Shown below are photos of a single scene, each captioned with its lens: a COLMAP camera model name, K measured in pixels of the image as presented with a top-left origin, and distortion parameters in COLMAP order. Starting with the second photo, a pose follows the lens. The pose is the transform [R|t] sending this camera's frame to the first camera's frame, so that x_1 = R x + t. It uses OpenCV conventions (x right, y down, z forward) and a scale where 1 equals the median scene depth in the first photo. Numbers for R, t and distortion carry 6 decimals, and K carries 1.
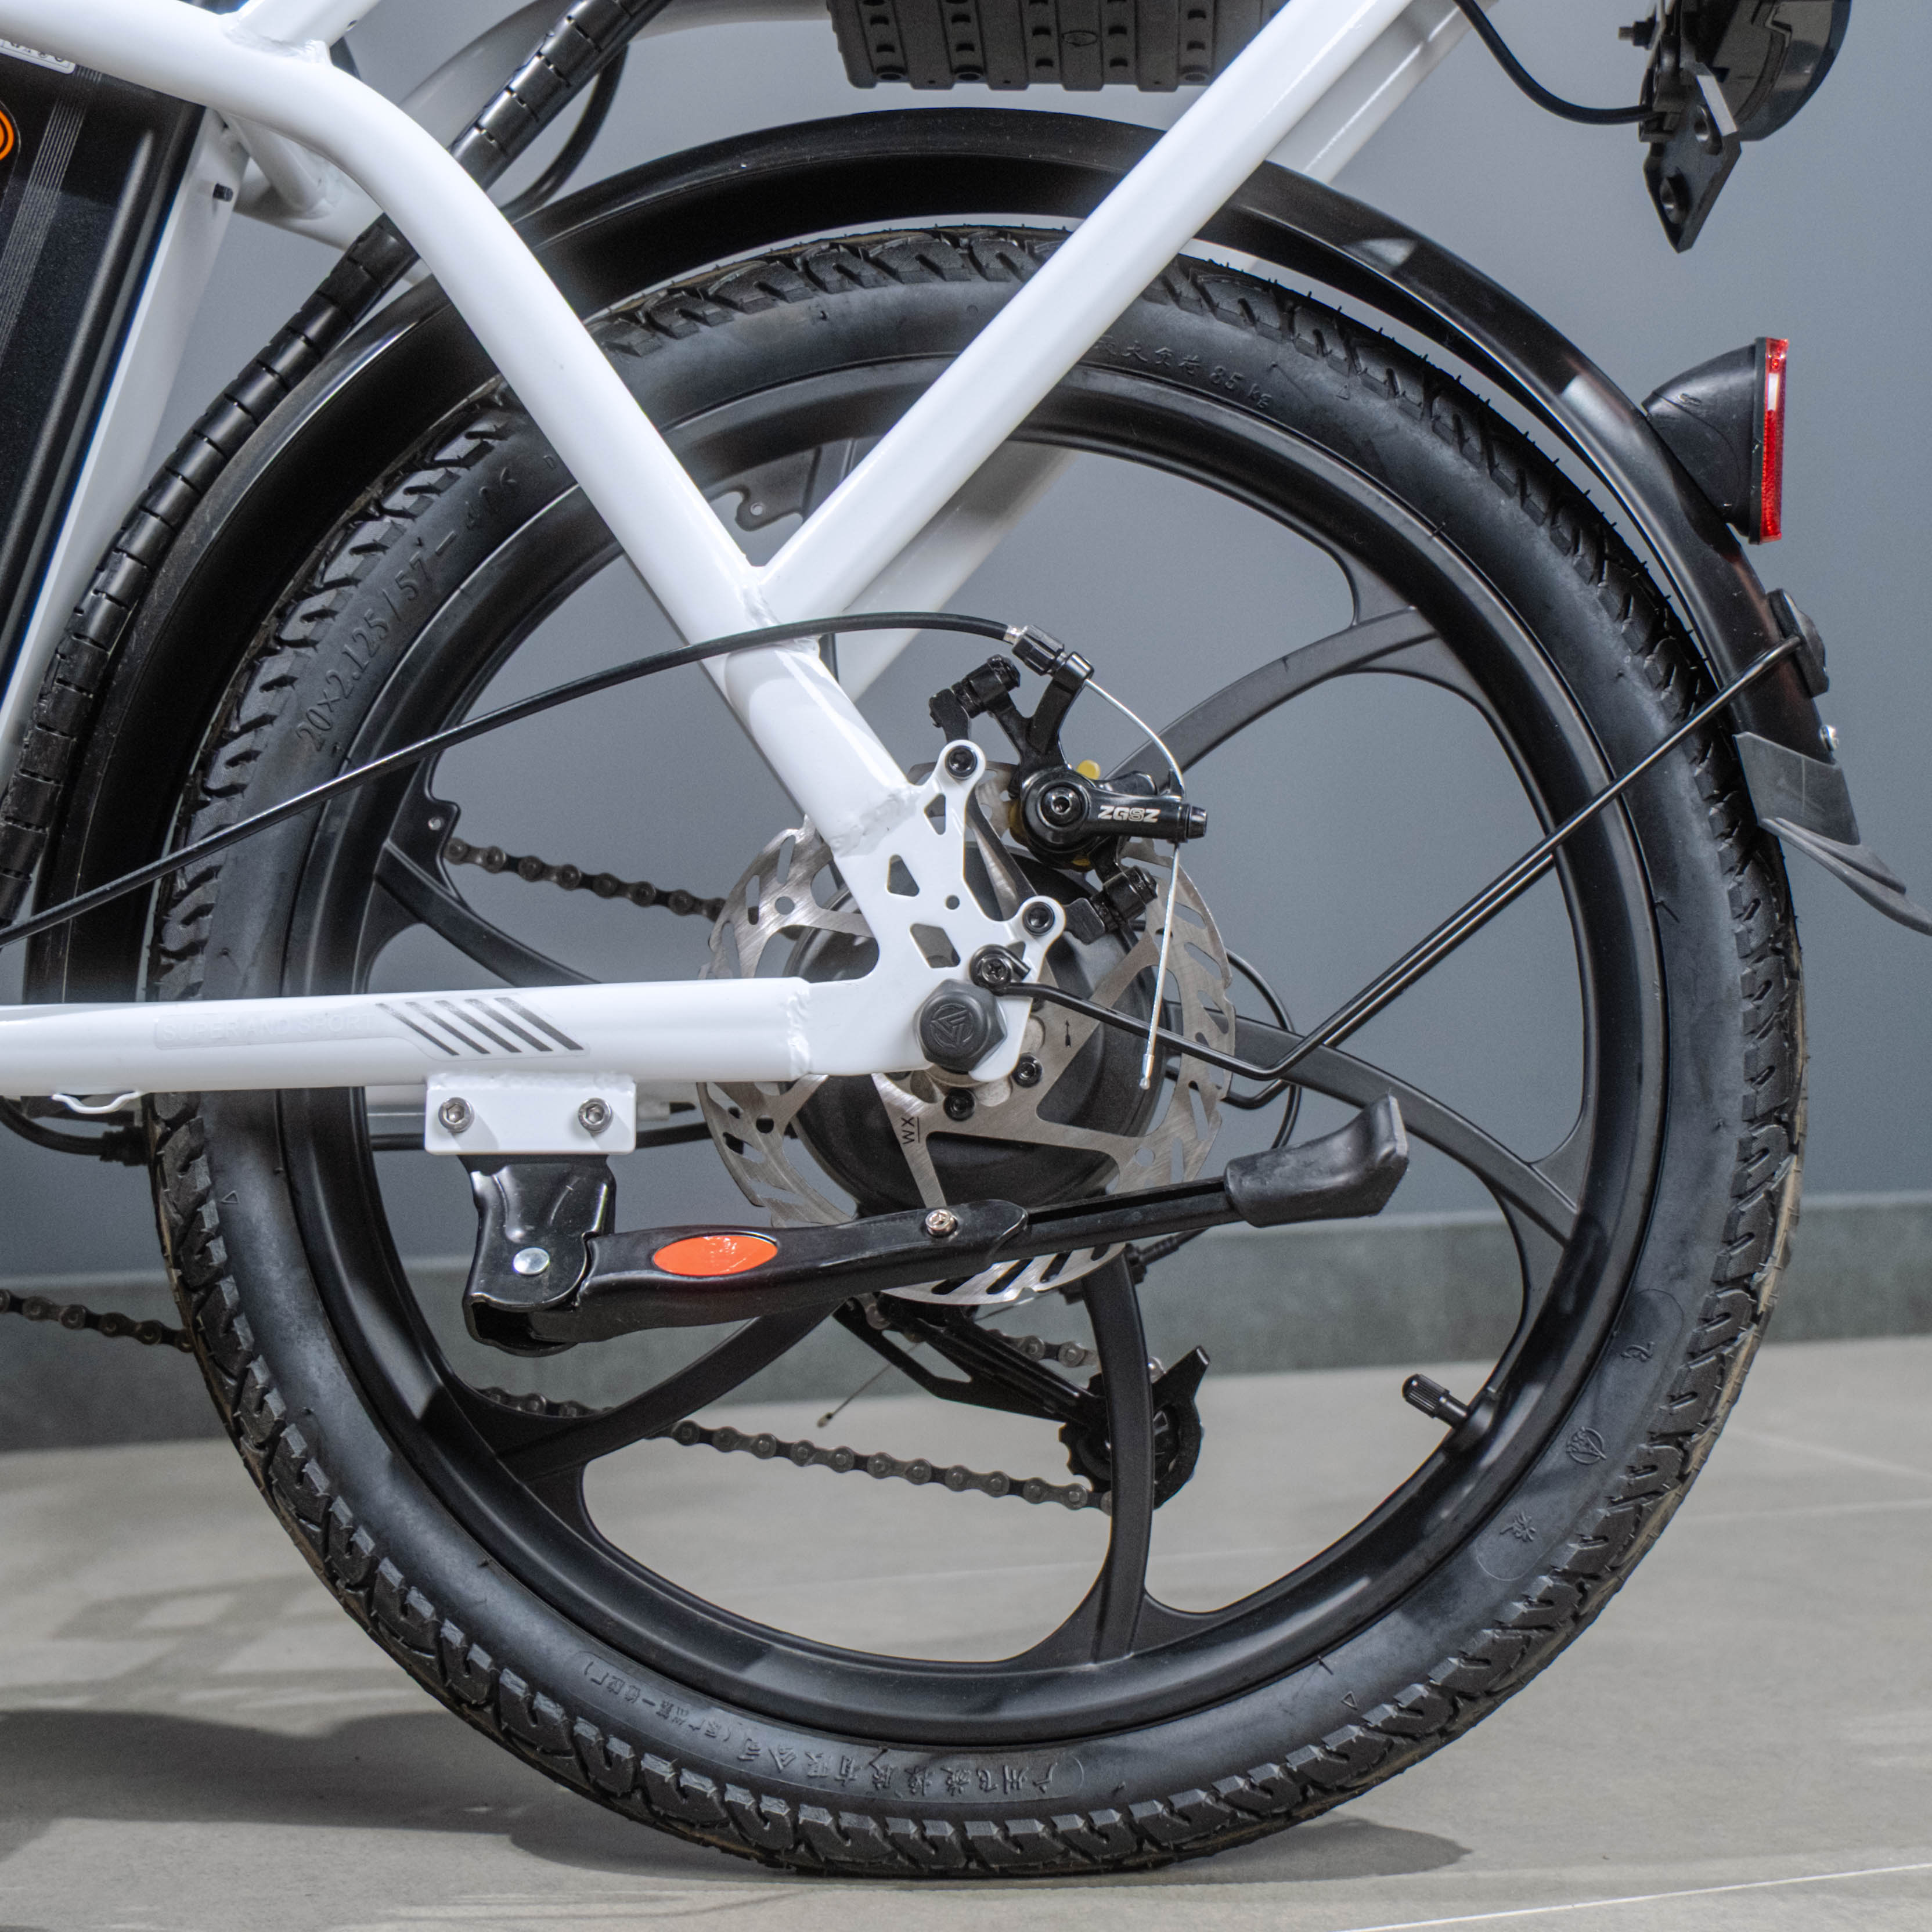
lens RADIAL K [[3641.6, 0, 1197.1], [0, 3641.6, 965.1], [0, 0, 1]] dist [0.077289, 0.152400]
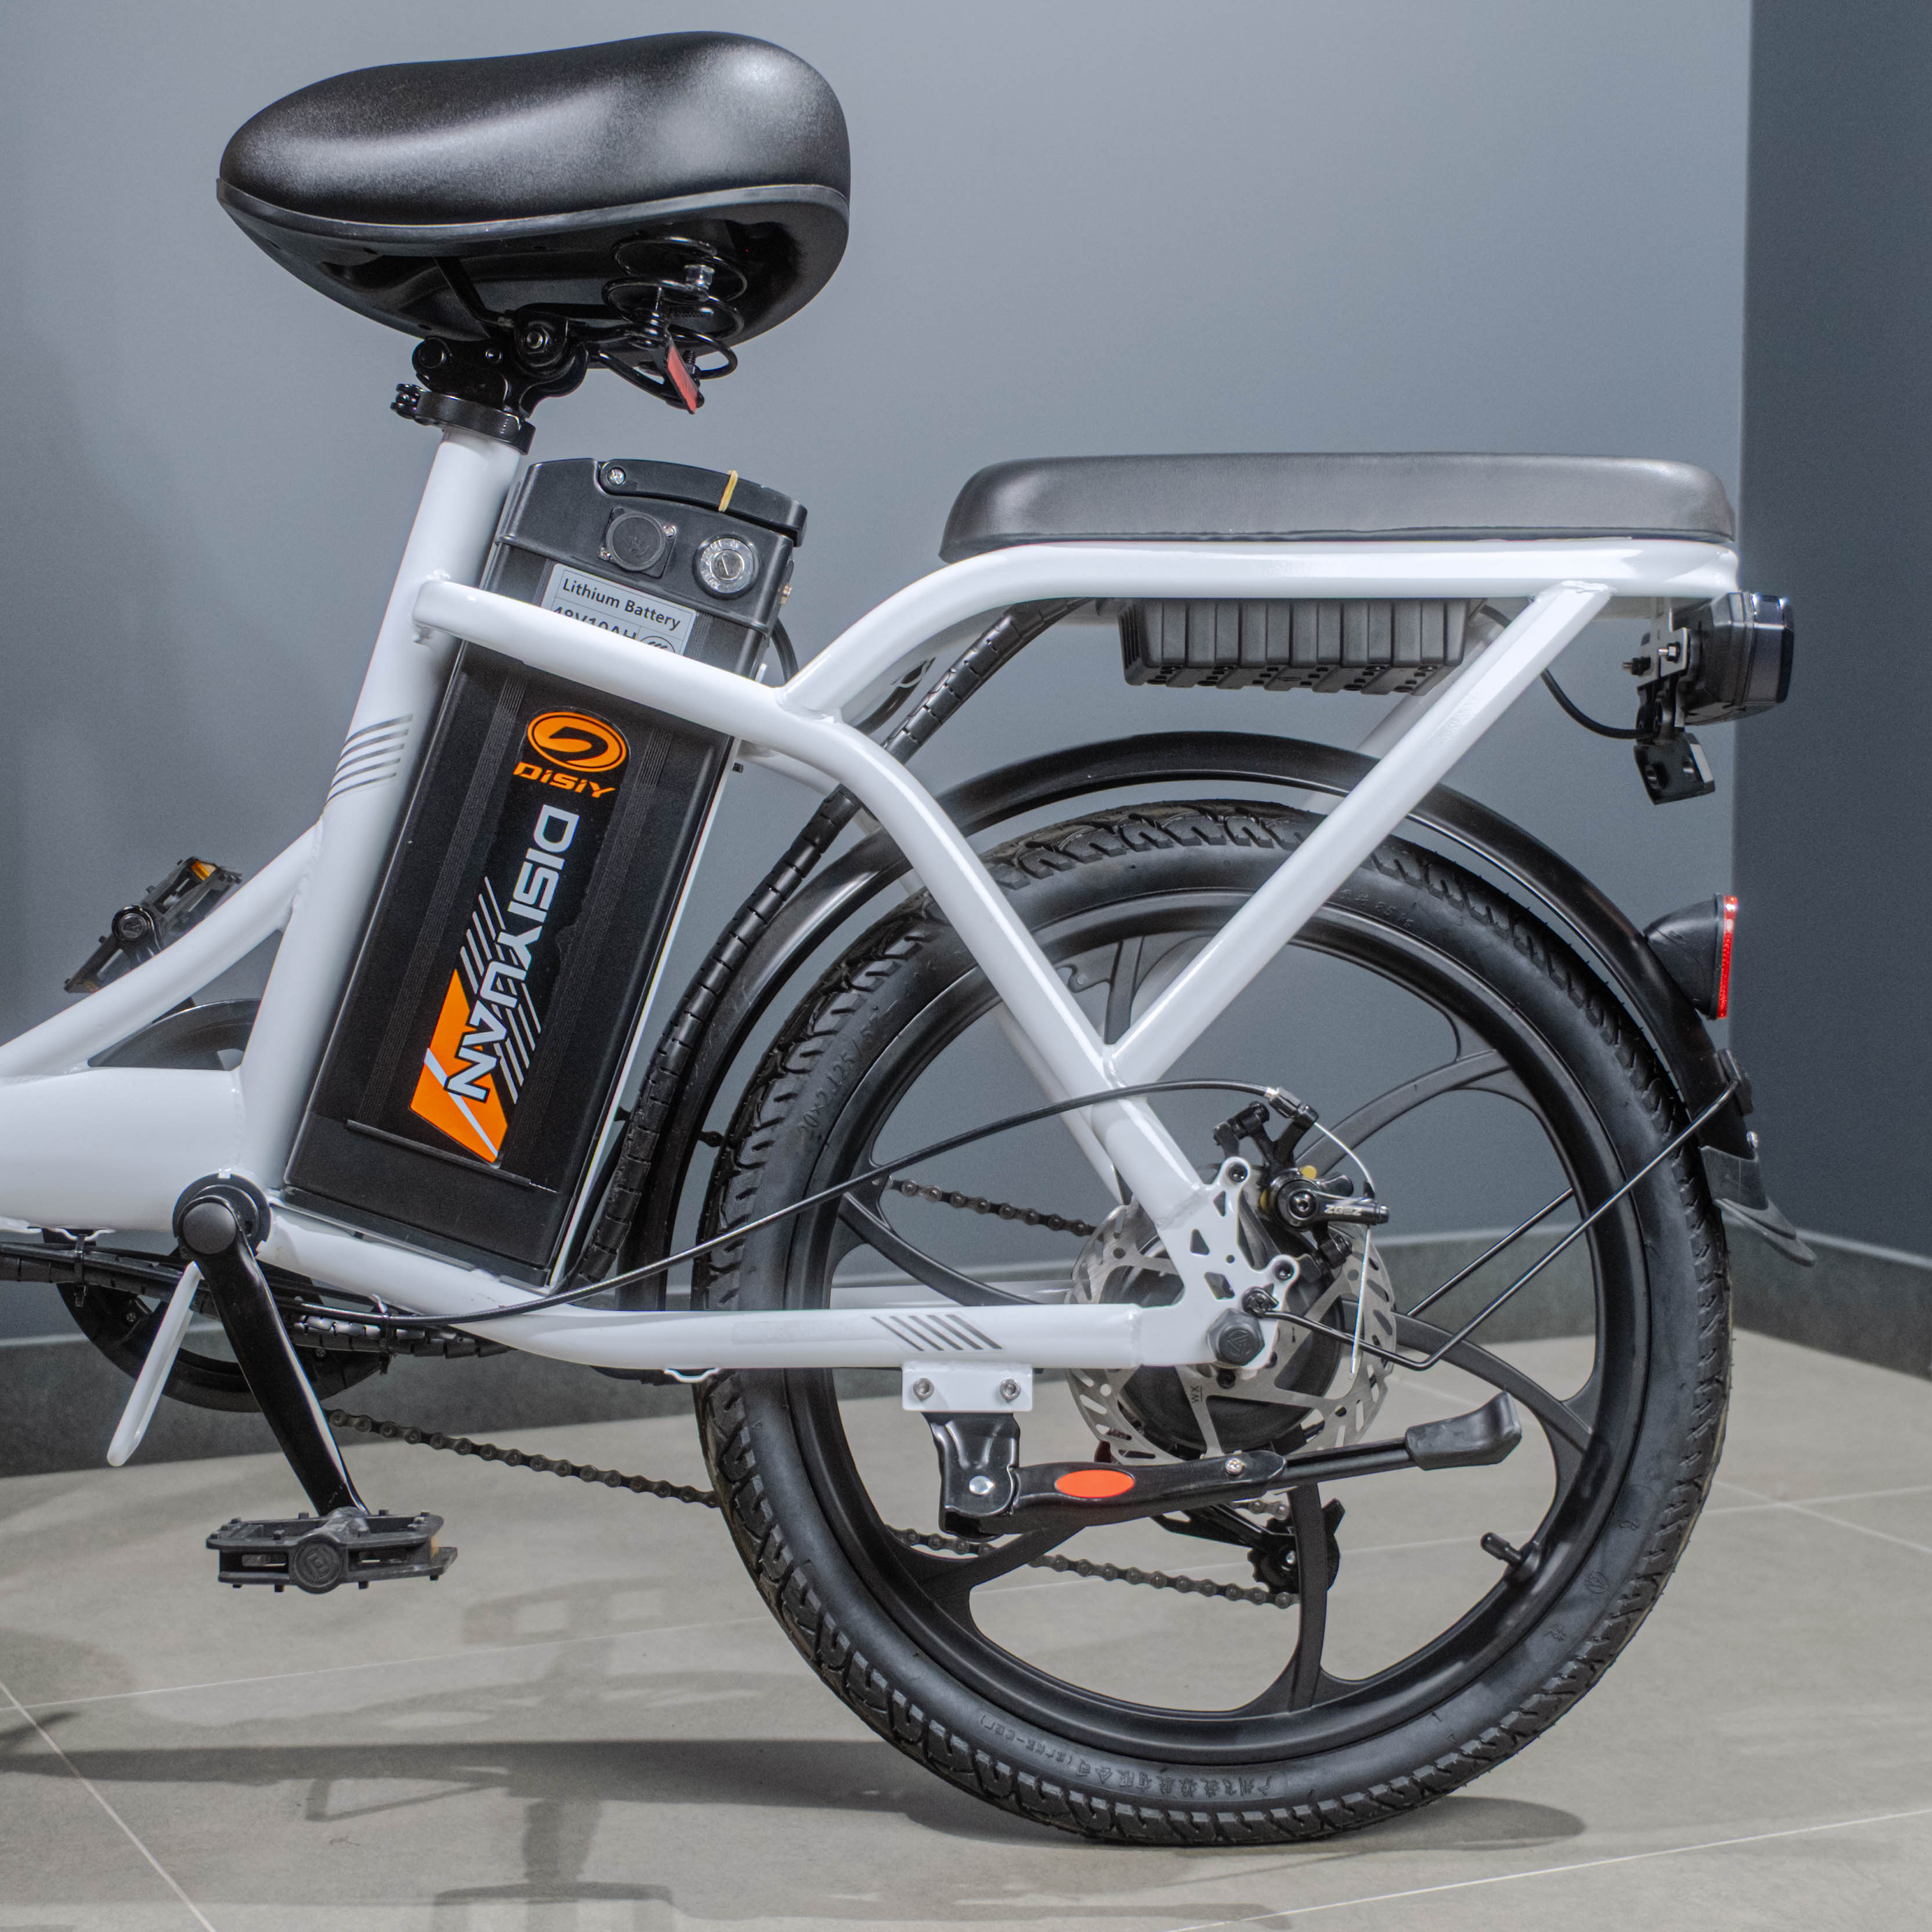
lens RADIAL K [[3641.6, 0, 1197.1], [0, 3641.6, 965.1], [0, 0, 1]] dist [0.077289, 0.152400]
pose [[0.994911, 0.014622, 0.099688, -0.235193], [-0.021270, 0.997596, 0.065955, -0.243807], [-0.098484, -0.067740, 0.992830, -0.575129]]
